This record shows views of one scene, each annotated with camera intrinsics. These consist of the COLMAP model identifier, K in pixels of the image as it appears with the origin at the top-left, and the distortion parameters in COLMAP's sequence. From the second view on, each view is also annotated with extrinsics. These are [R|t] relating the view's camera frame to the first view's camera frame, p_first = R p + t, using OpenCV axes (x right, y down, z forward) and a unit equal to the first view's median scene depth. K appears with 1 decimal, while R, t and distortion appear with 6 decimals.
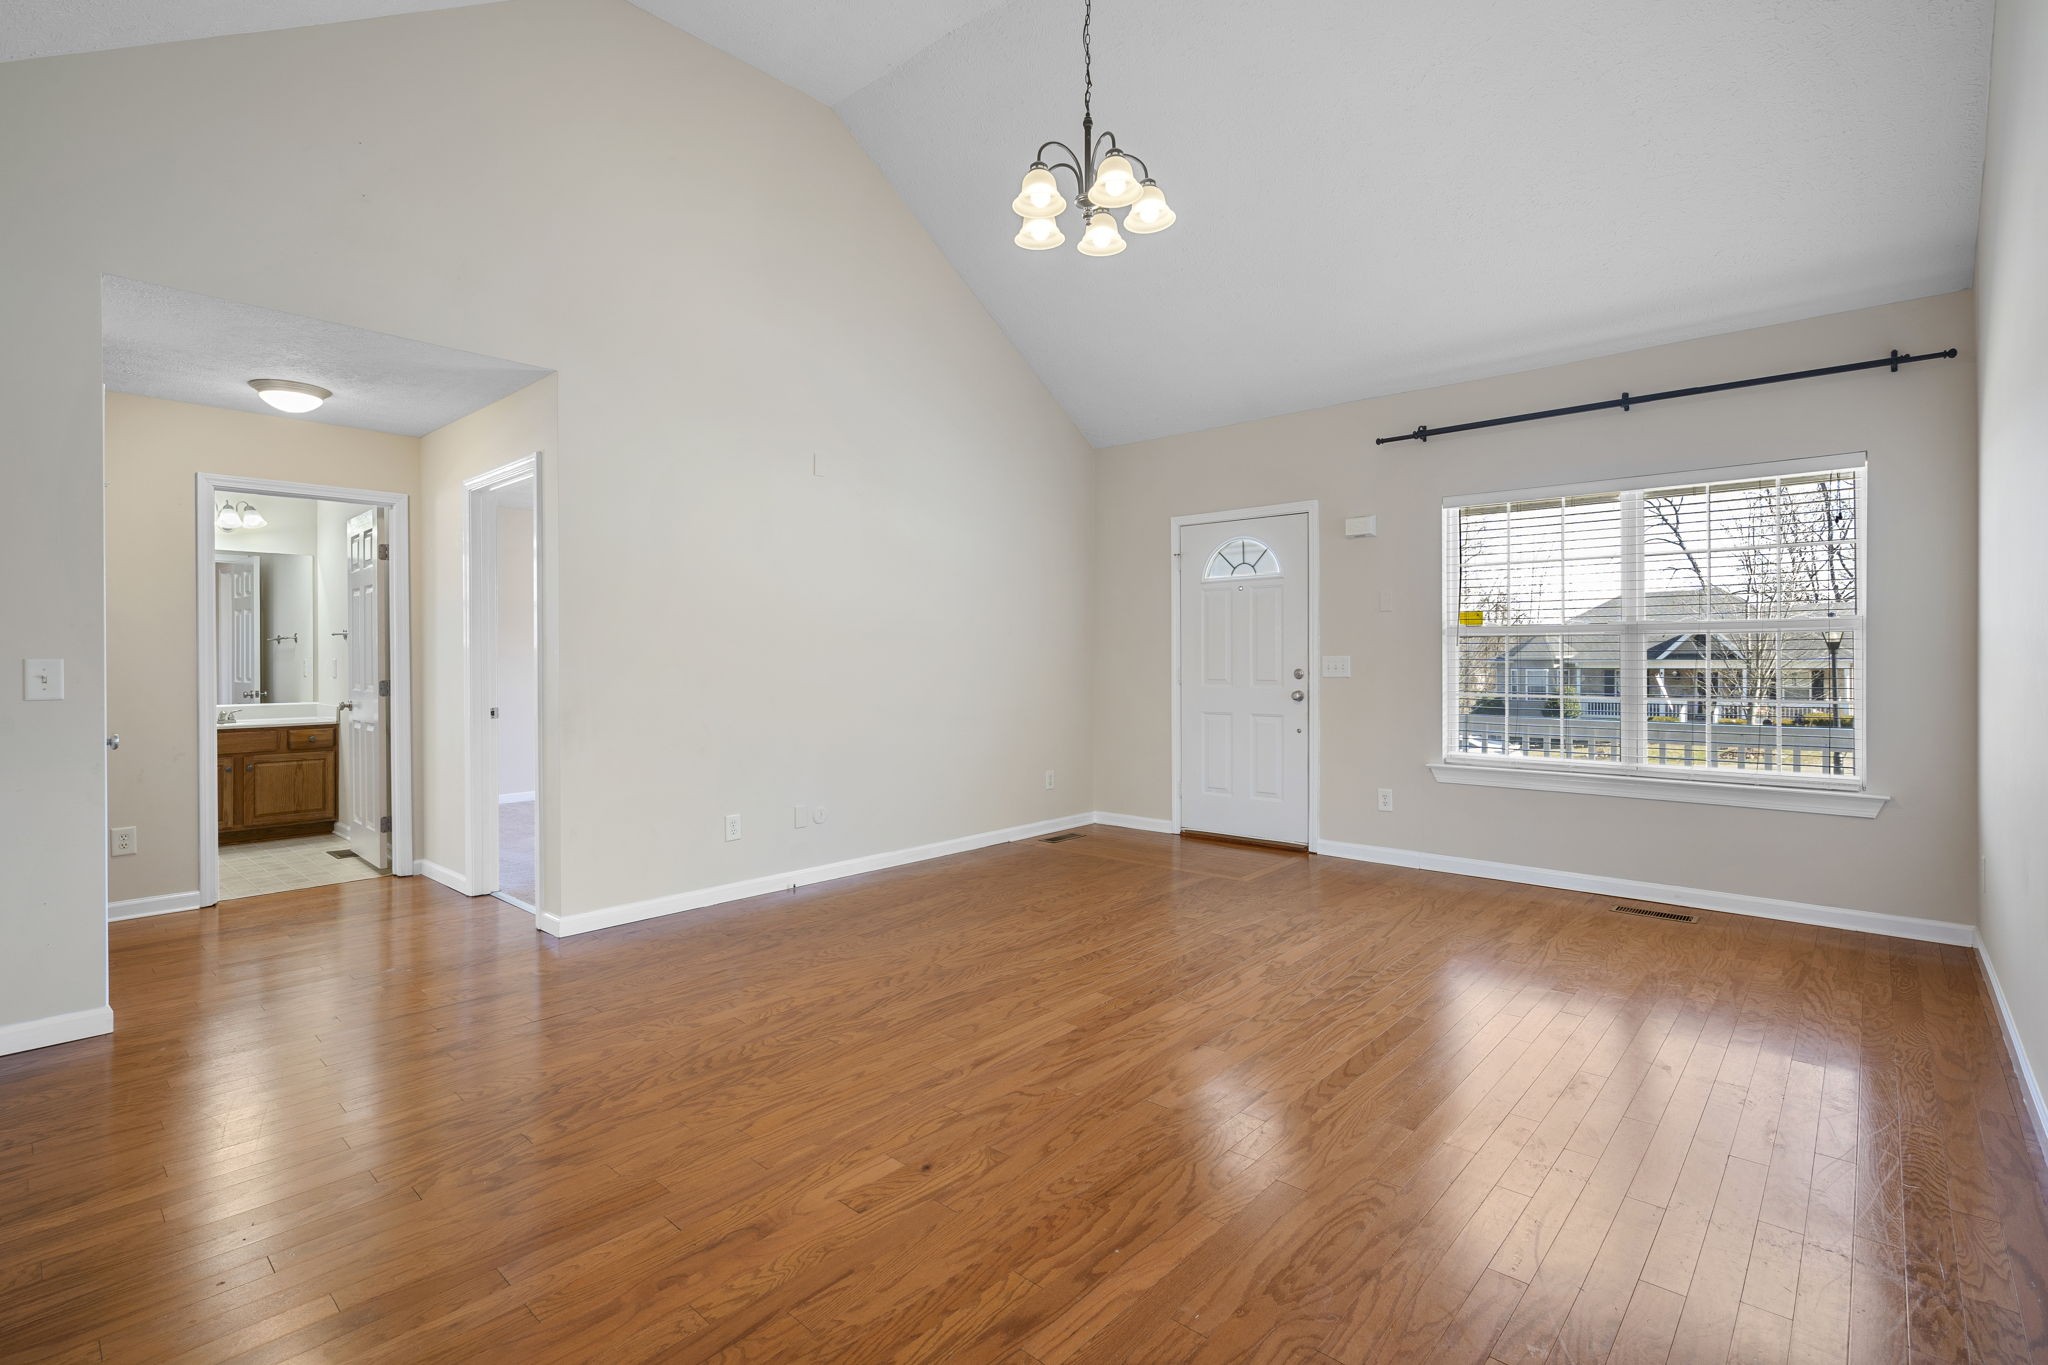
lens RADIAL K [[946.9, 0, 1028.1], [0, 946.9, 657.0], [0, 0, 1]] dist [-0.013180, 0.007316]
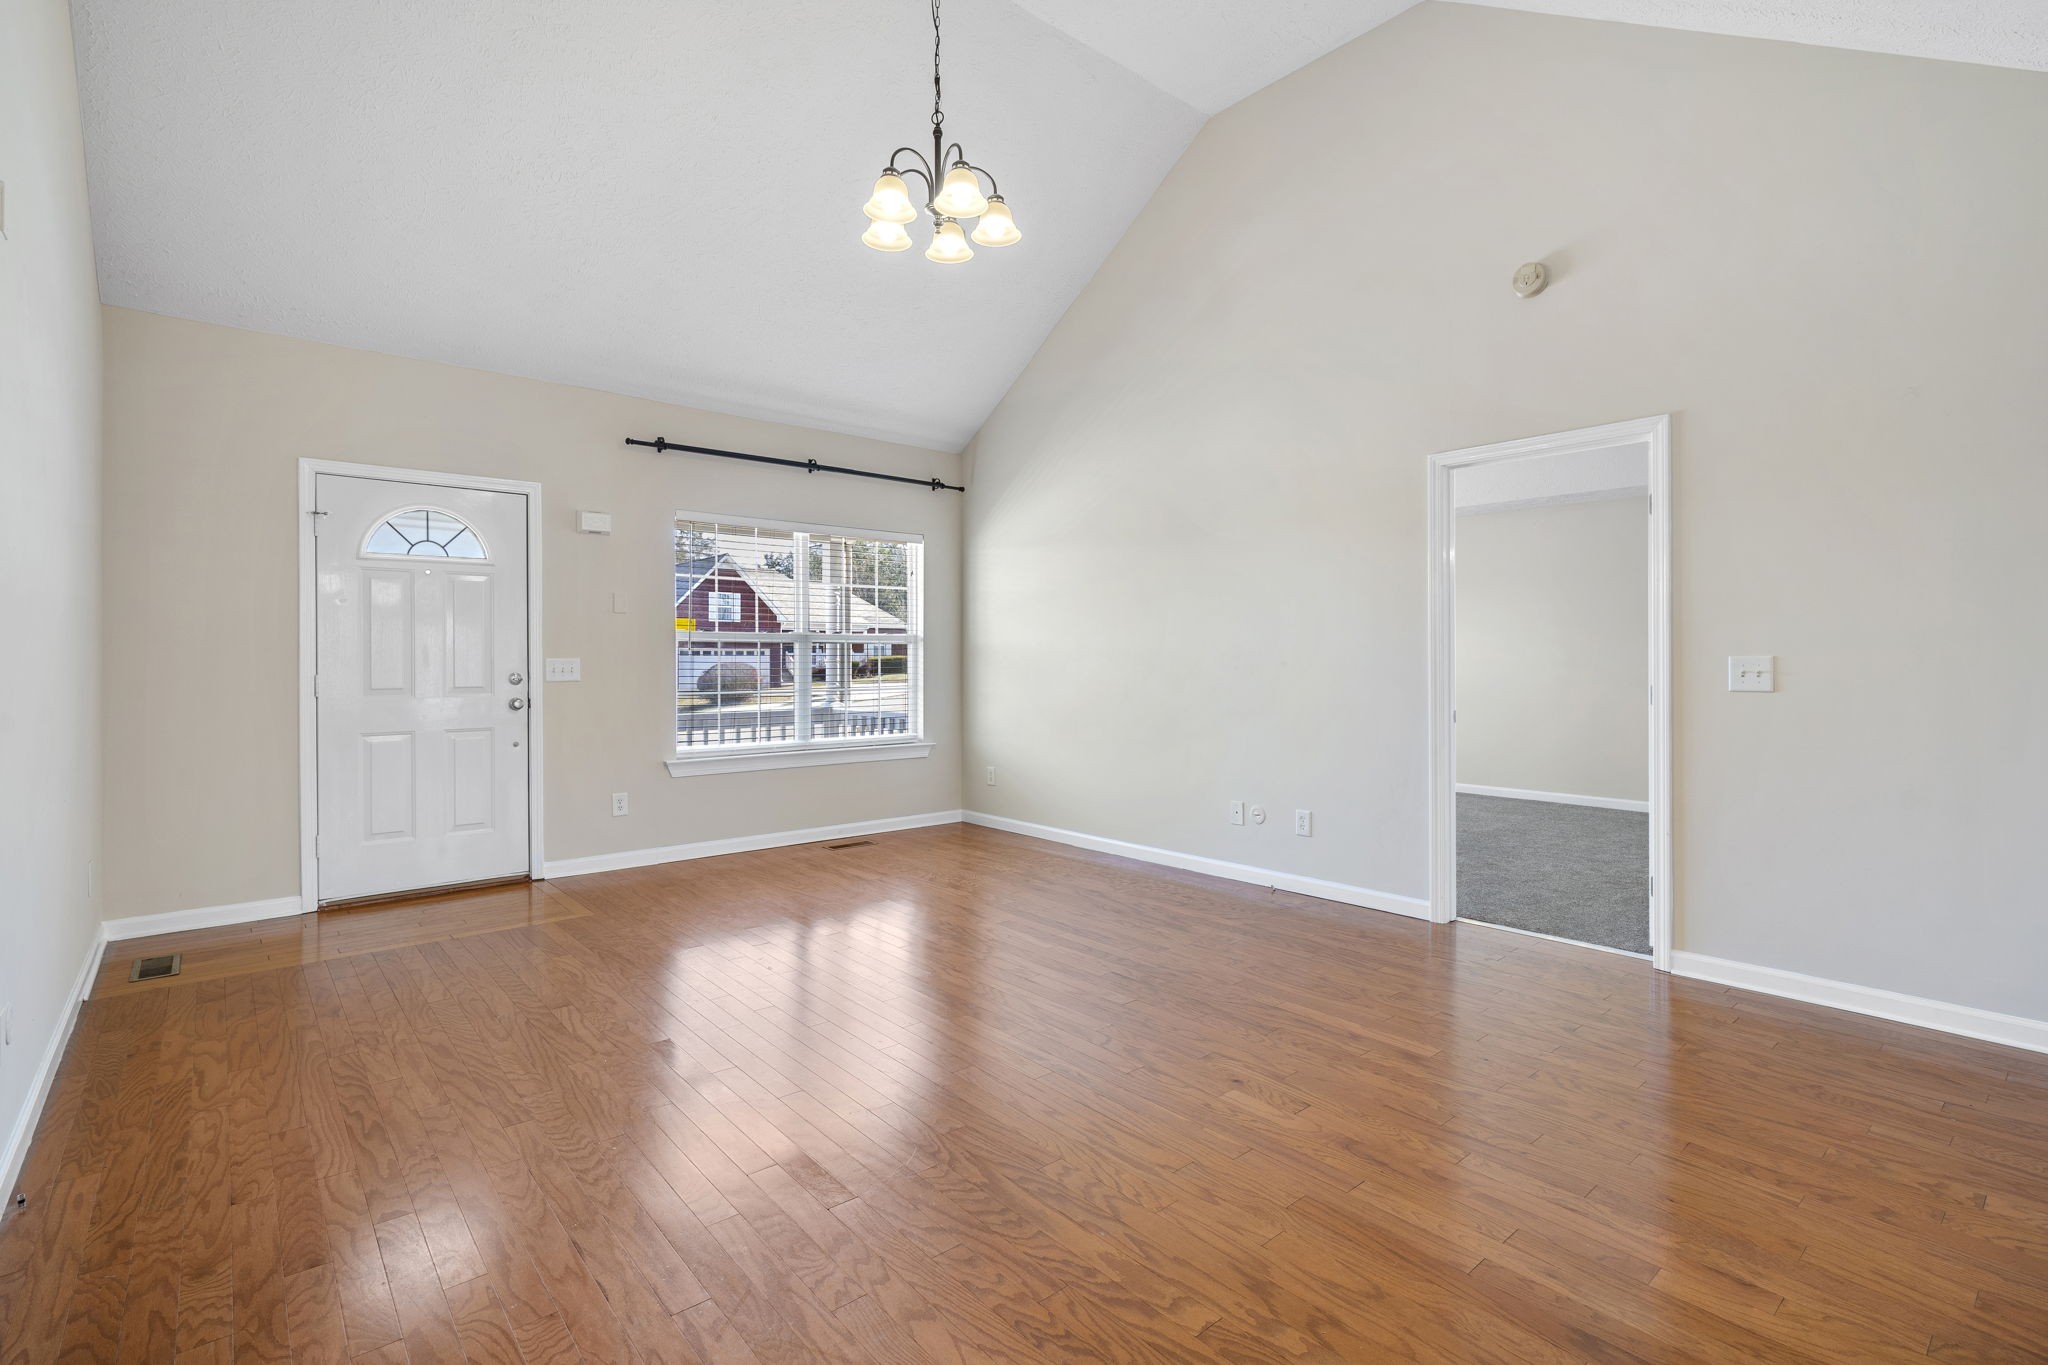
lens RADIAL K [[946.9, 0, 1028.1], [0, 946.9, 657.0], [0, 0, 1]] dist [-0.013180, 0.007316]
pose [[0.129236, 0.004704, 0.991603, -0.653036], [0.000196, 0.999989, -0.004769, 0.002814], [-0.991614, 0.000811, 0.129234, 0.540271]]
